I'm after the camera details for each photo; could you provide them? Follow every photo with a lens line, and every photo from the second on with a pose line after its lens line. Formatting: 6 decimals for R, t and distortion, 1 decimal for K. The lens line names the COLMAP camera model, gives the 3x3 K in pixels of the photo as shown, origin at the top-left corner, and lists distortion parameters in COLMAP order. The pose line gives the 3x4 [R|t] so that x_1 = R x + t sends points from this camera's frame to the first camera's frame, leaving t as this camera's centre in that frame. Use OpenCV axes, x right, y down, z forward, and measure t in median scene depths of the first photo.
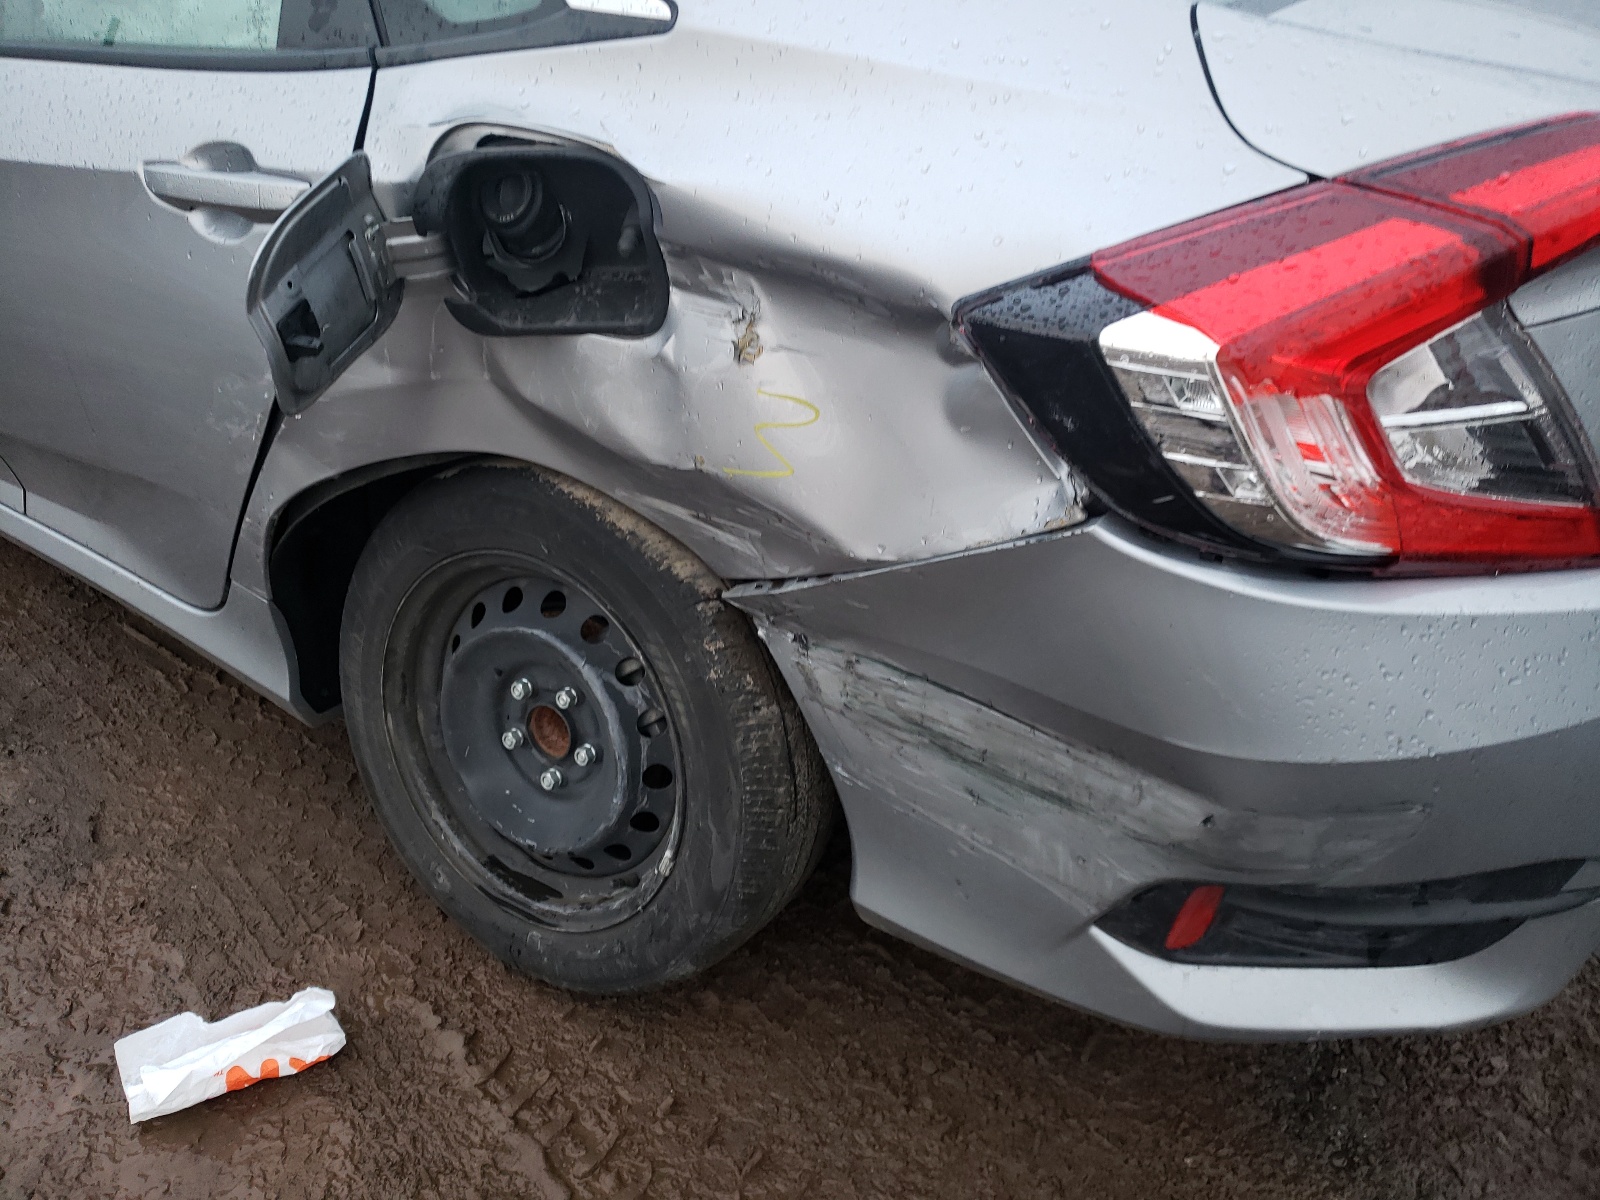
lens RADIAL K [[1250.2, 0, 799.4], [0, 1250.2, 558.1], [0, 0, 1]] dist [0.026884, -0.003342]
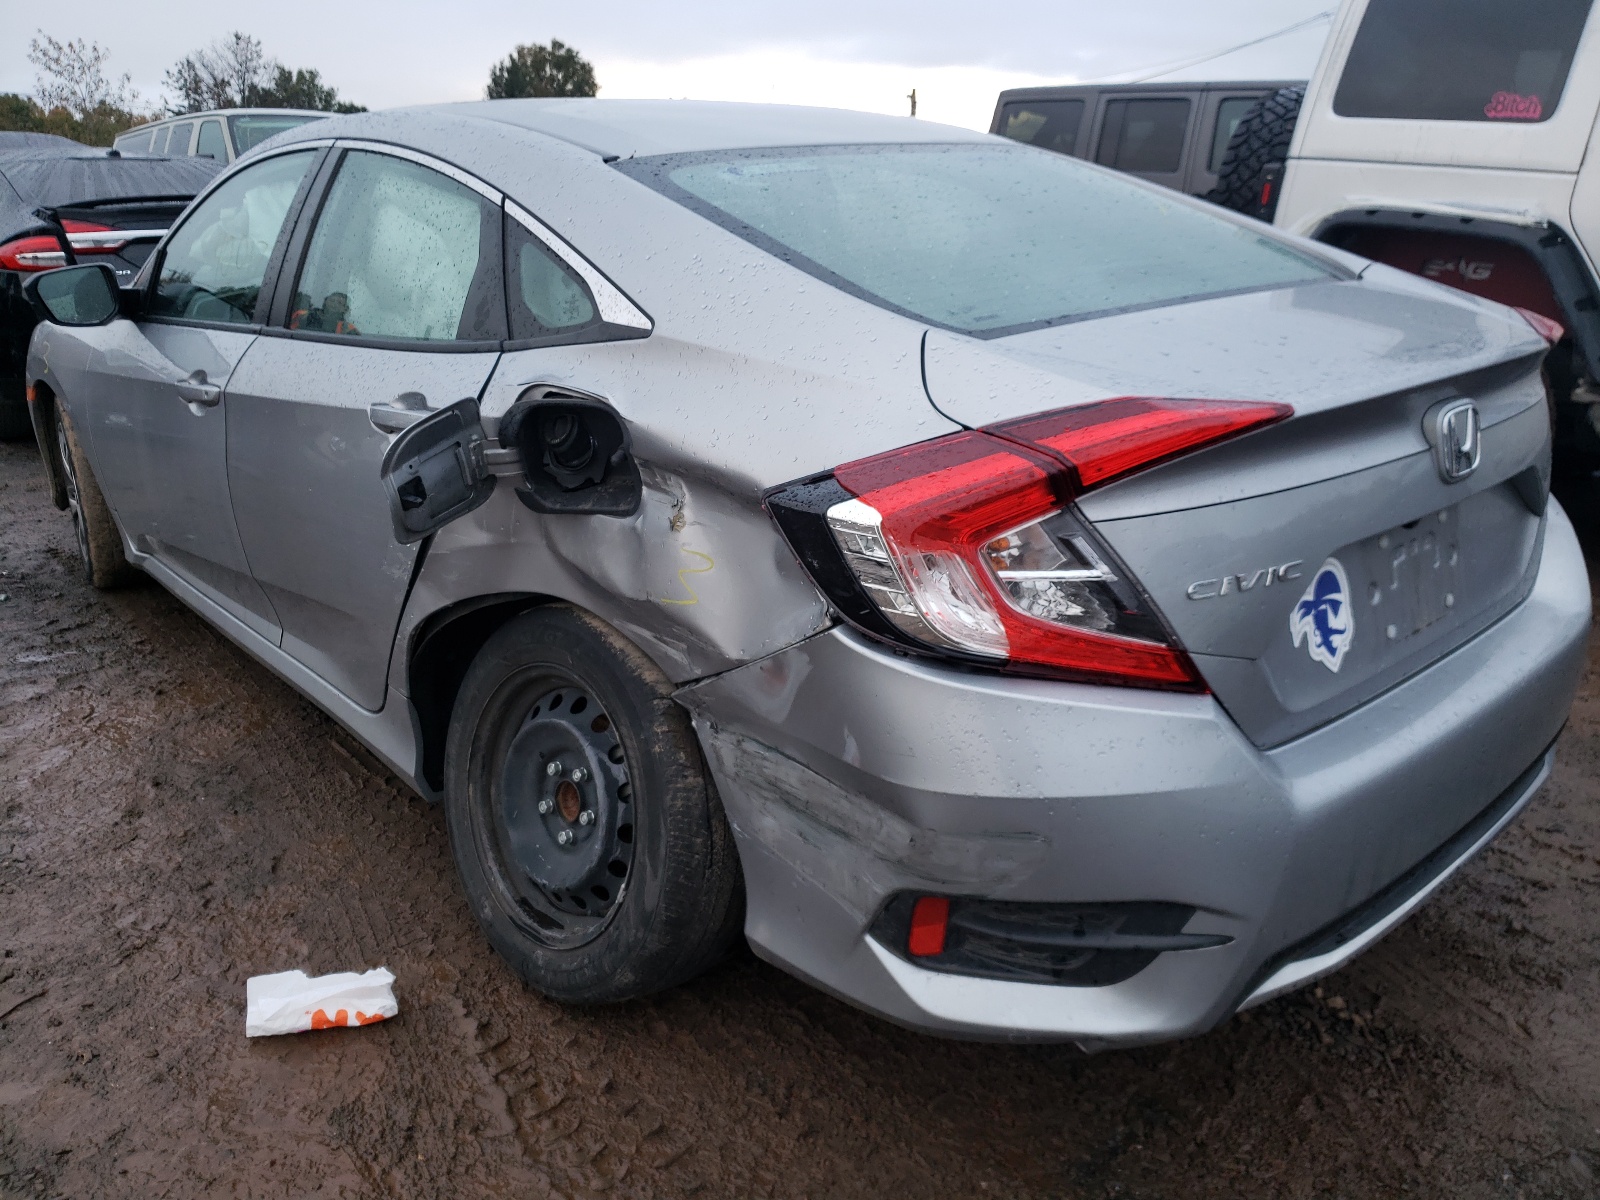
lens RADIAL K [[1250.2, 0, 799.4], [0, 1250.2, 558.1], [0, 0, 1]] dist [0.026884, -0.003342]
pose [[0.977136, 0.061925, -0.203399, 0.349759], [-0.104957, 0.972448, -0.208154, 0.152198], [0.184905, 0.224743, 0.956714, -0.384057]]
